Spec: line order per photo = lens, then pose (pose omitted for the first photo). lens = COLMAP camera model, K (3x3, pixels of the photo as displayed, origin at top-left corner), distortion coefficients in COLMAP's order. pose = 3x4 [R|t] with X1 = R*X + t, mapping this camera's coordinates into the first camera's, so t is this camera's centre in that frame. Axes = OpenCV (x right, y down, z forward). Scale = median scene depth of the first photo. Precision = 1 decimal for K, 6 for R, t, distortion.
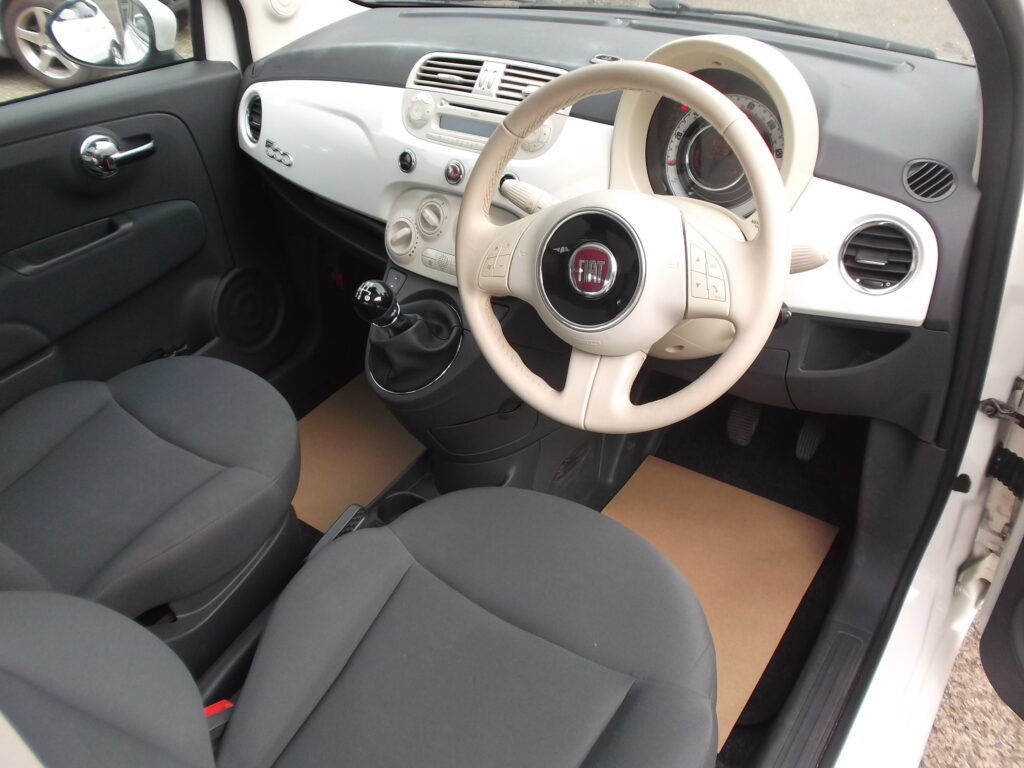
lens RADIAL K [[821.4, 0, 513.0], [0, 821.4, 379.5], [0, 0, 1]] dist [-0.041422, 0.000435]
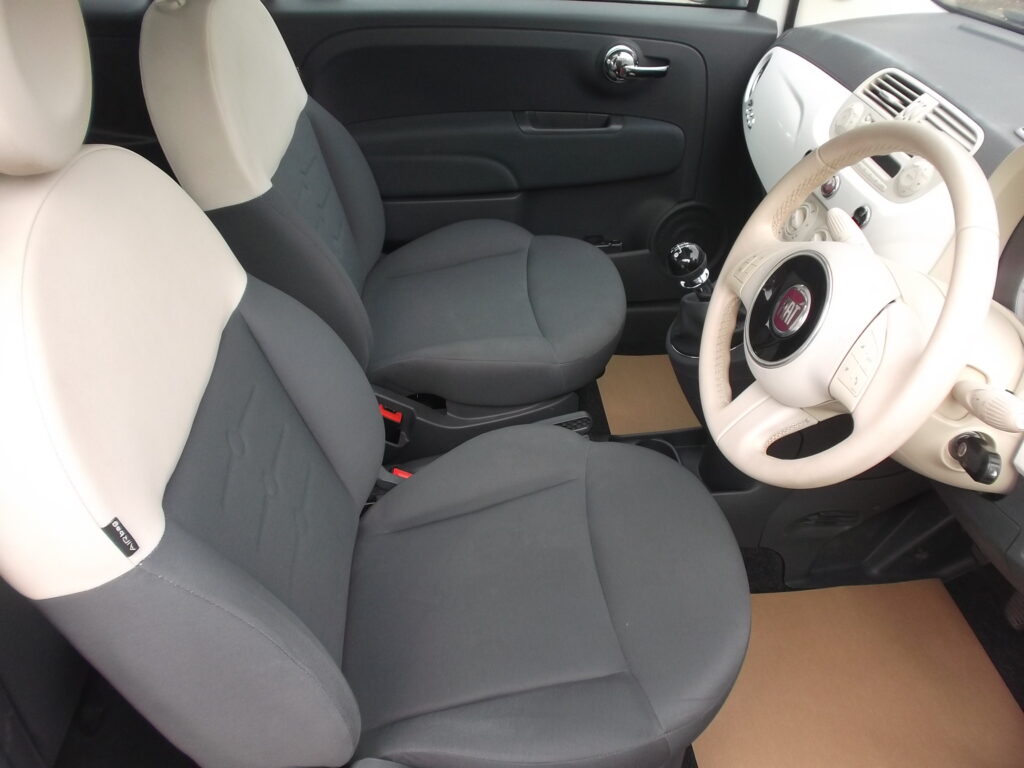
lens RADIAL K [[821.4, 0, 513.0], [0, 821.4, 379.5], [0, 0, 1]] dist [-0.041422, 0.000435]
pose [[0.655065, 0.513883, -0.553908, 0.342060], [-0.479750, 0.849243, 0.220514, -0.087666], [0.583721, 0.121287, 0.802845, 0.015188]]
